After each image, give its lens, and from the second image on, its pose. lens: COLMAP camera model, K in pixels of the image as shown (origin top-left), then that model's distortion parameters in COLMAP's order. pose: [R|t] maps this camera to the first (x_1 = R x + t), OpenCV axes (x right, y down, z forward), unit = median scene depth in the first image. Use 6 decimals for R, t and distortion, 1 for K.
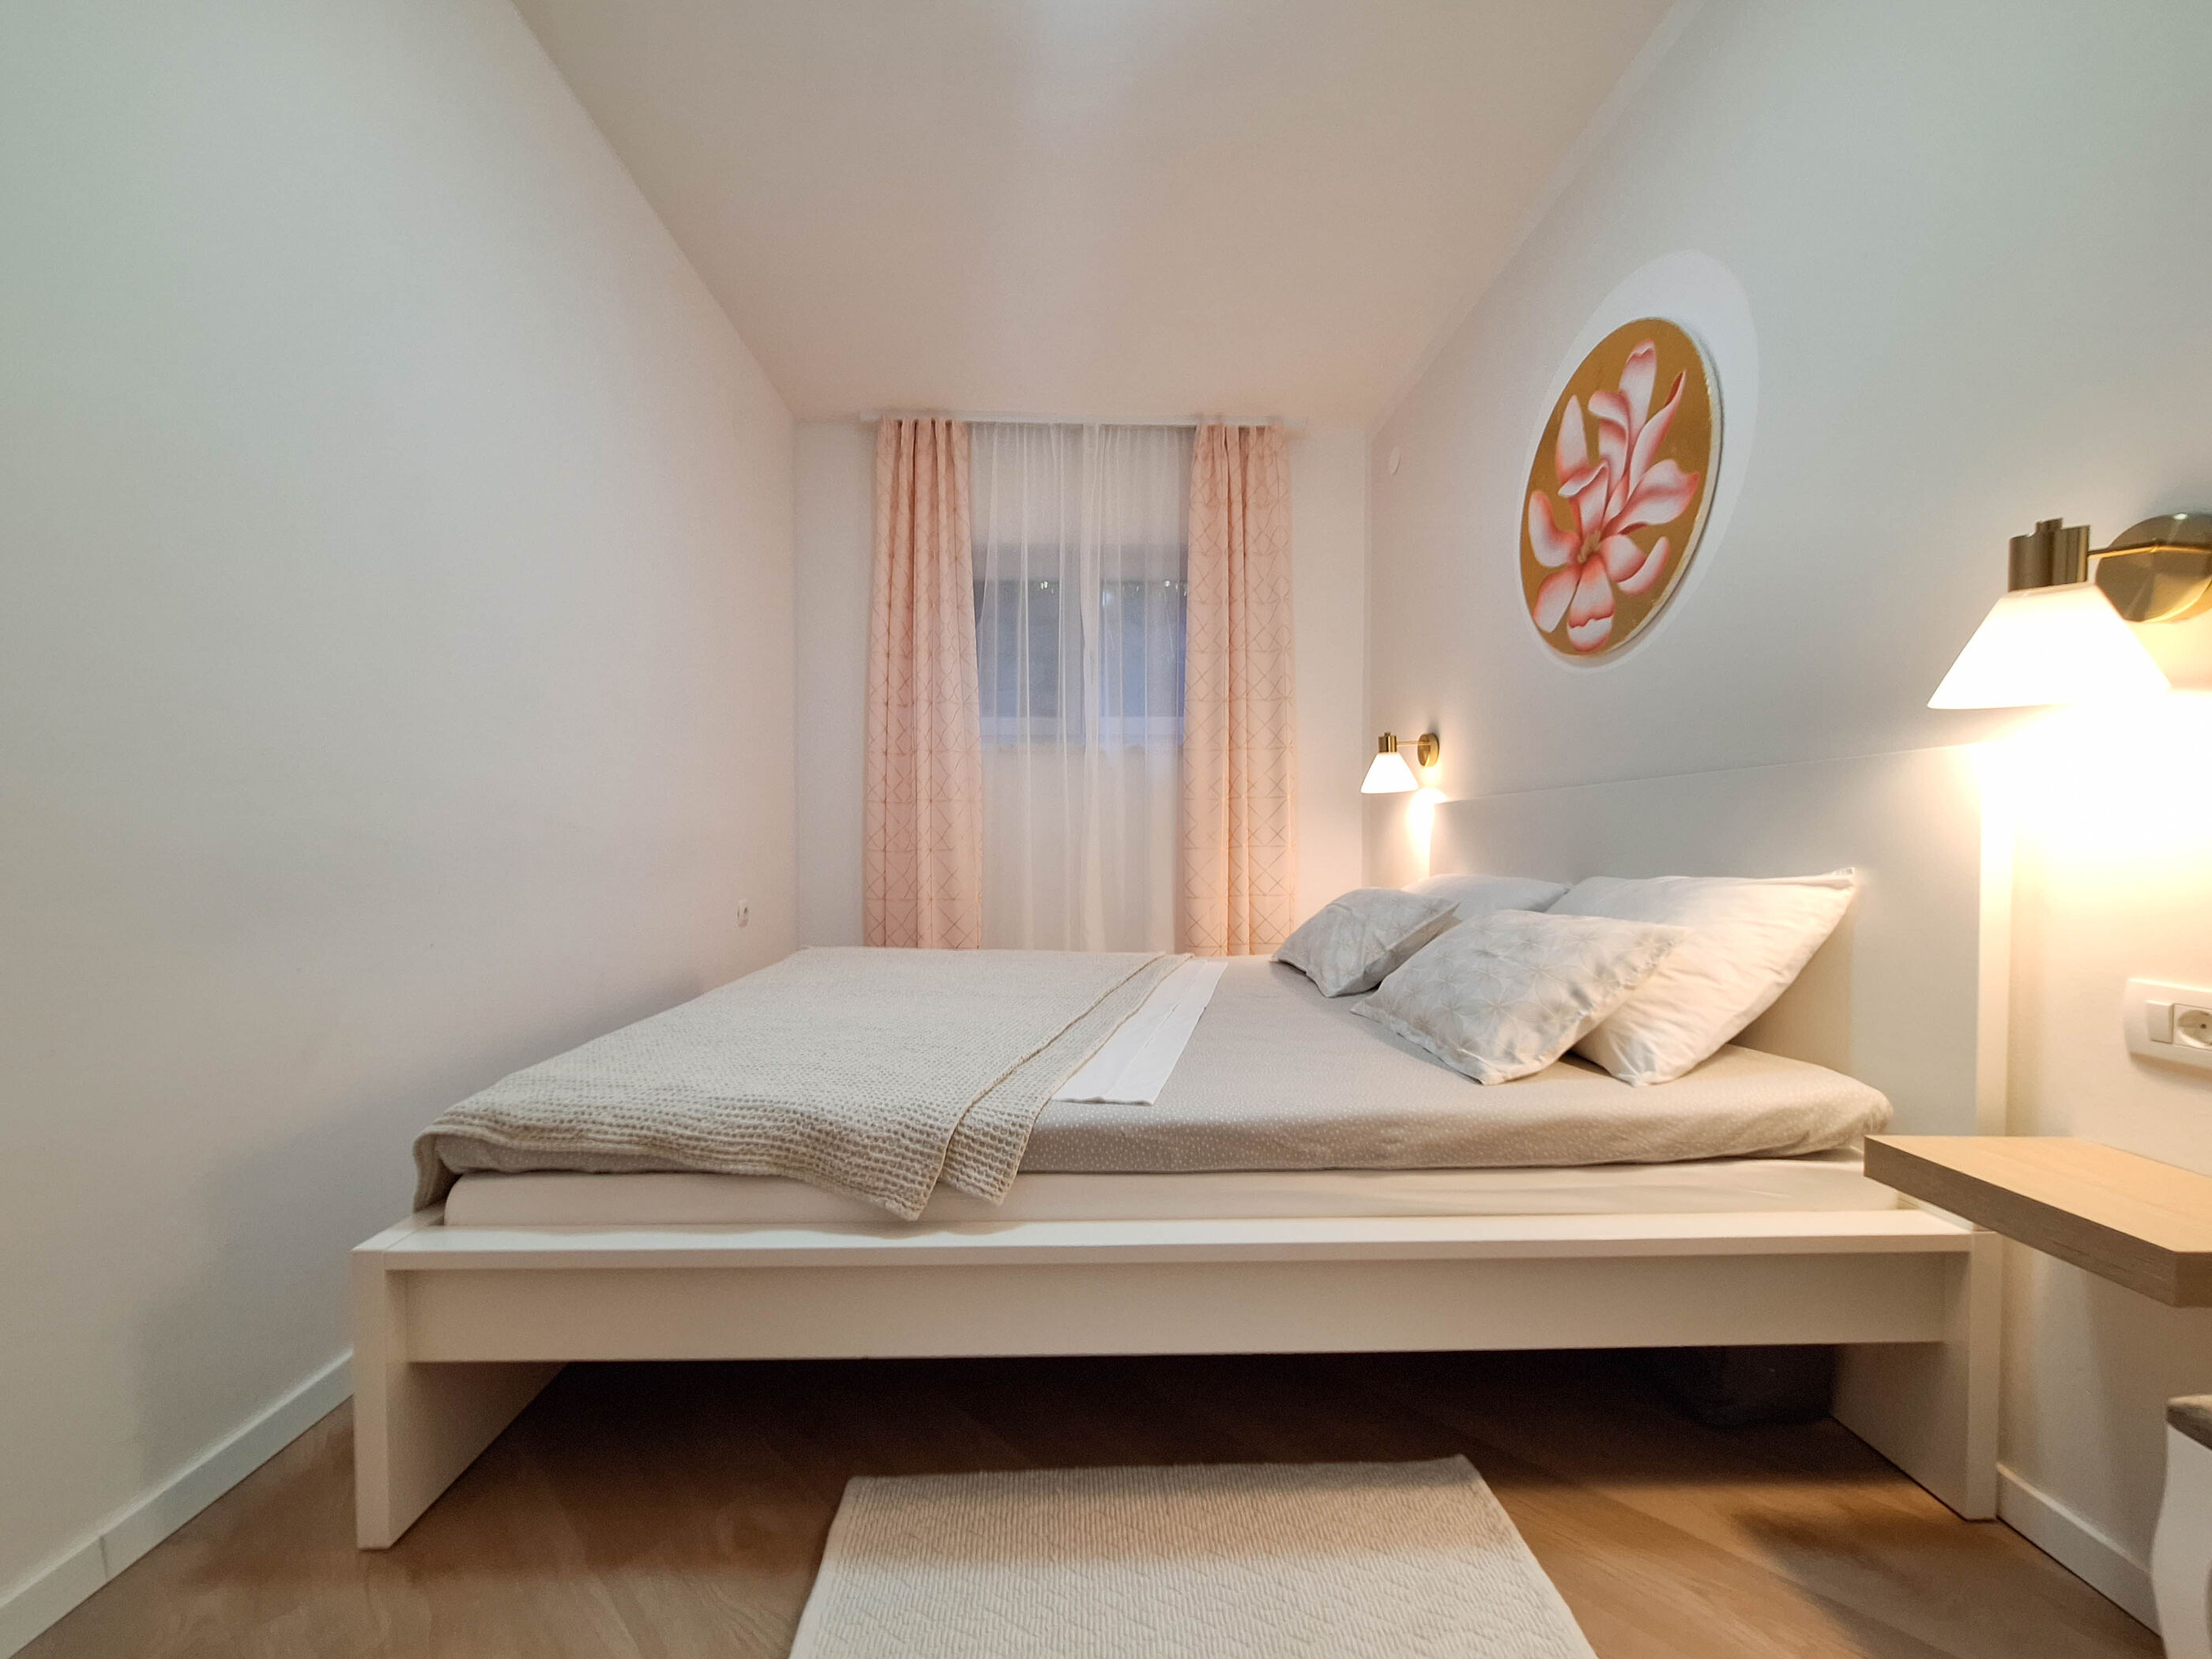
lens RADIAL K [[871.6, 0, 1090.1], [0, 871.6, 859.4], [0, 0, 1]] dist [0.000129, 0.000764]
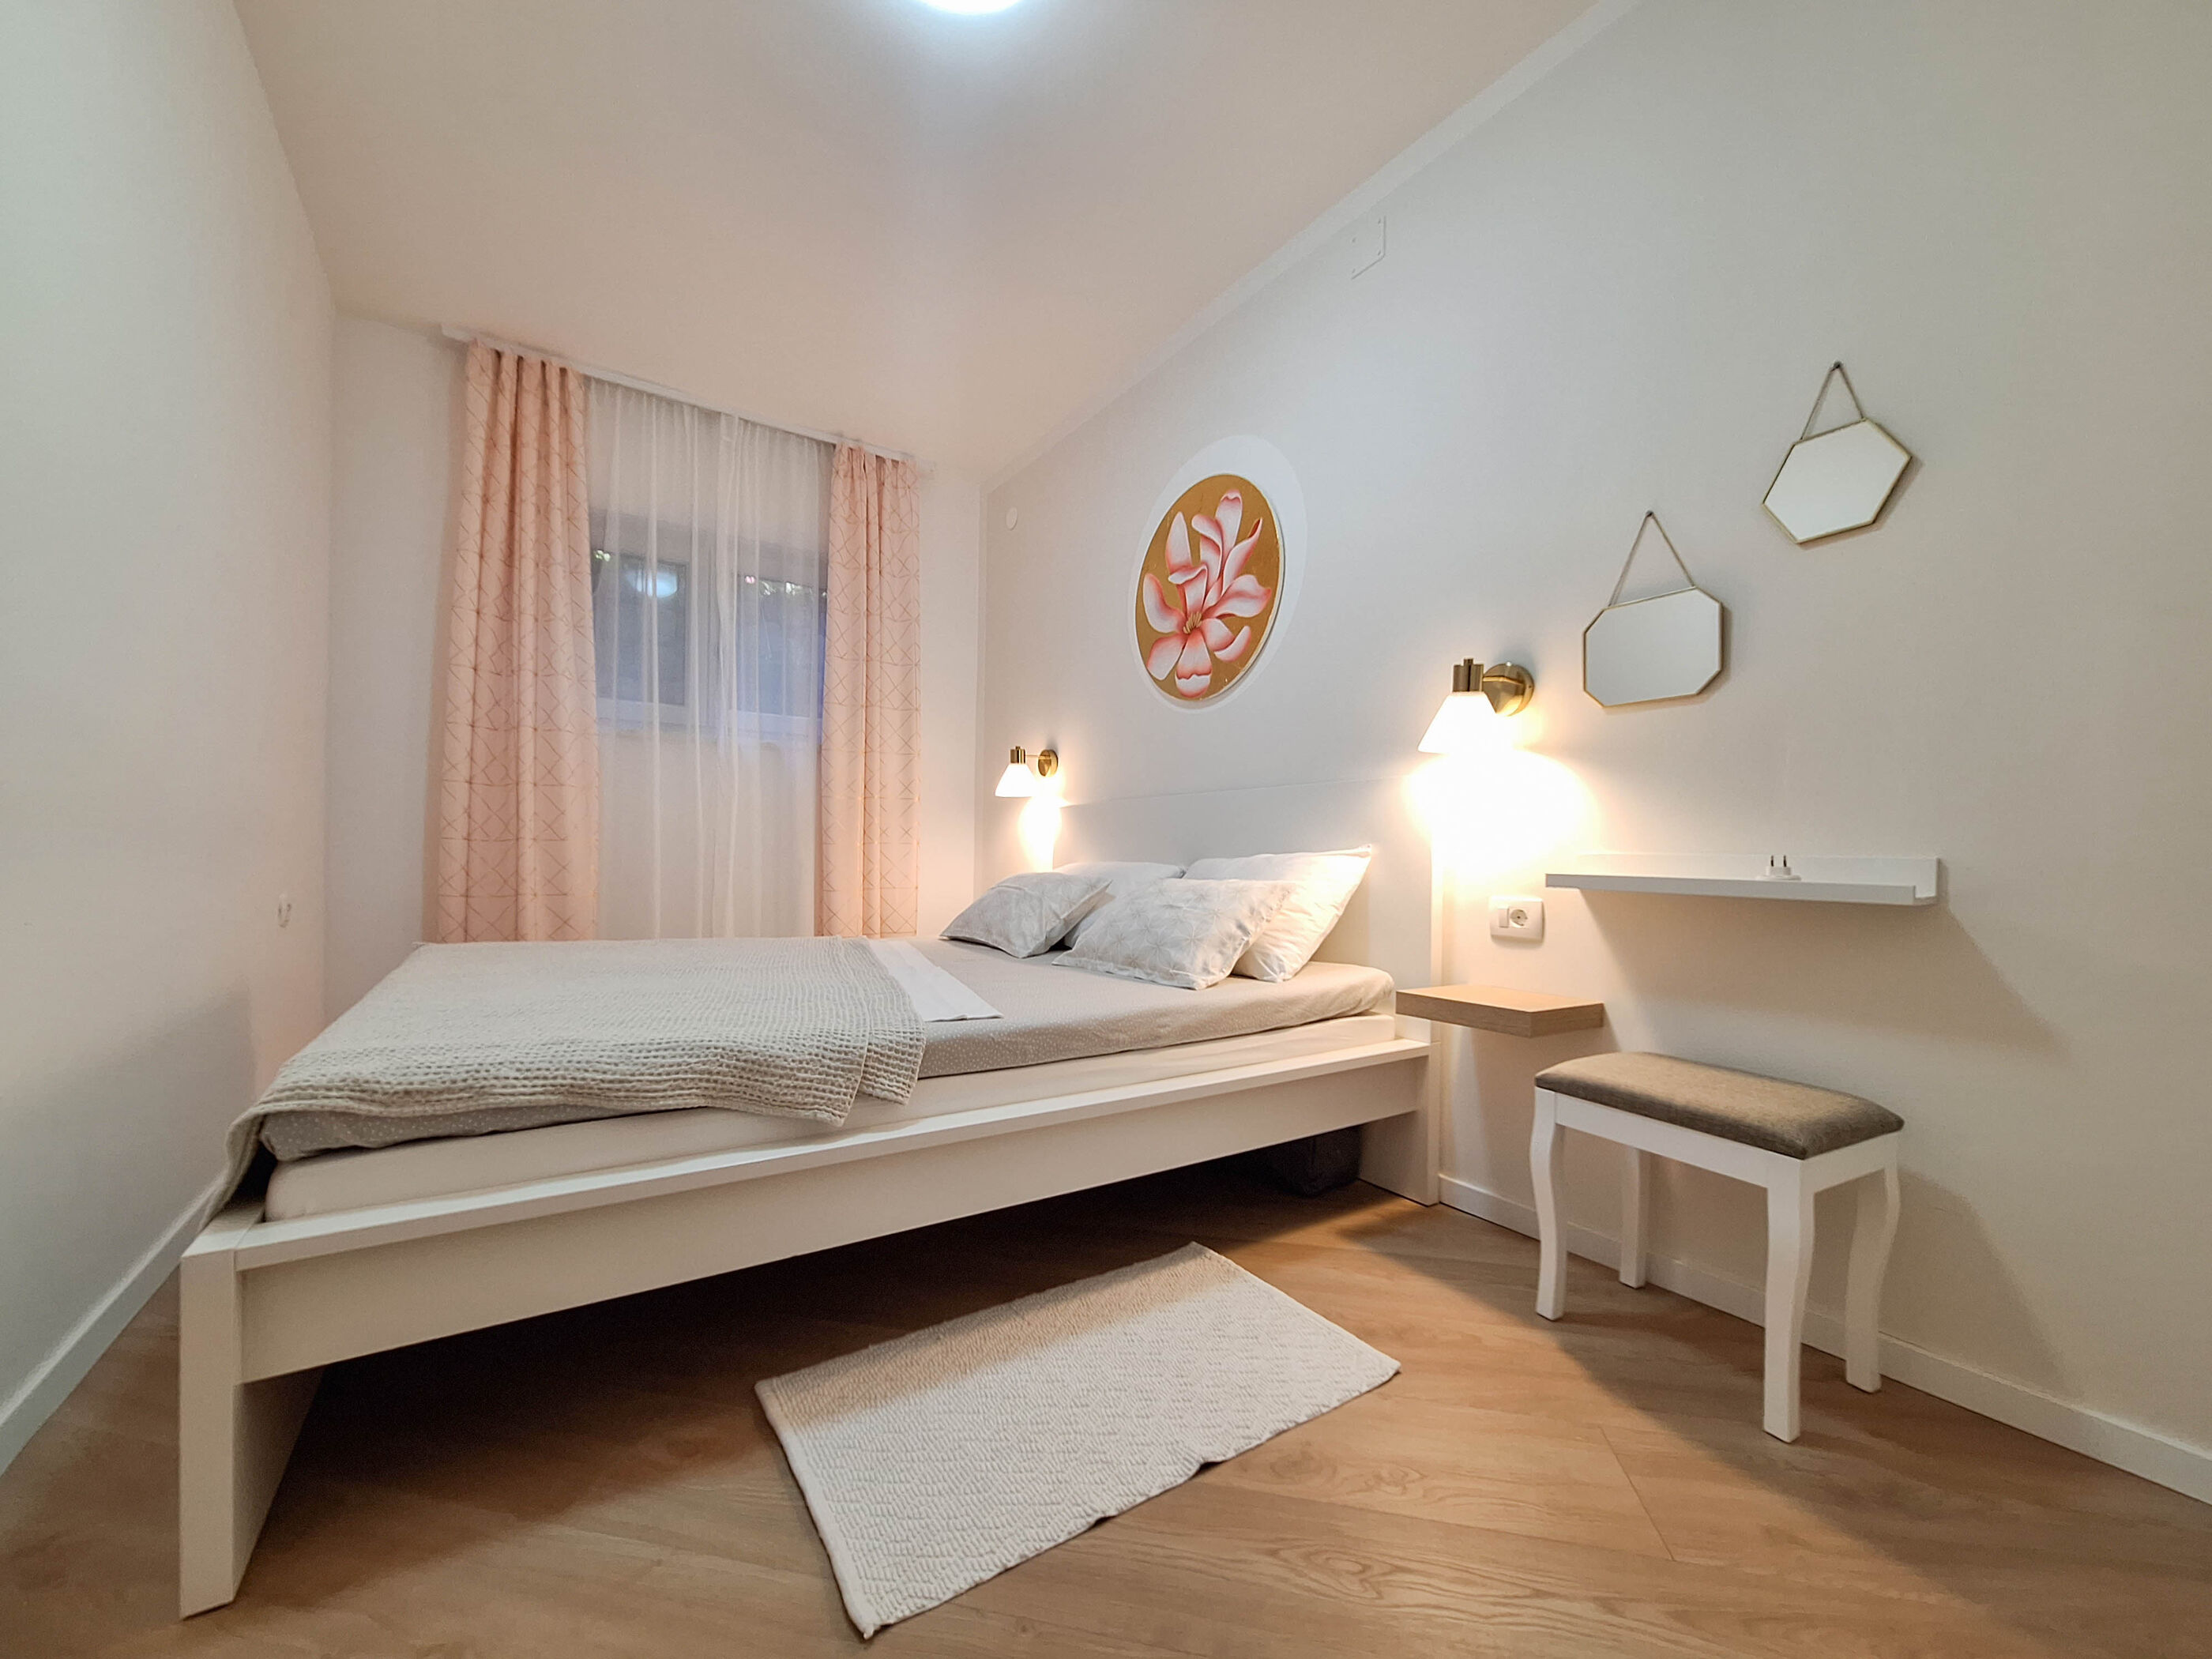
lens RADIAL K [[873.8, 0, 1094.2], [0, 873.8, 860.7], [0, 0, 1]] dist [-0.008984, 0.004693]
pose [[0.849530, 0.010187, 0.527441, -0.341584], [-0.001418, 0.999854, -0.017028, 0.051418], [-0.527538, 0.013718, 0.849421, -0.108728]]
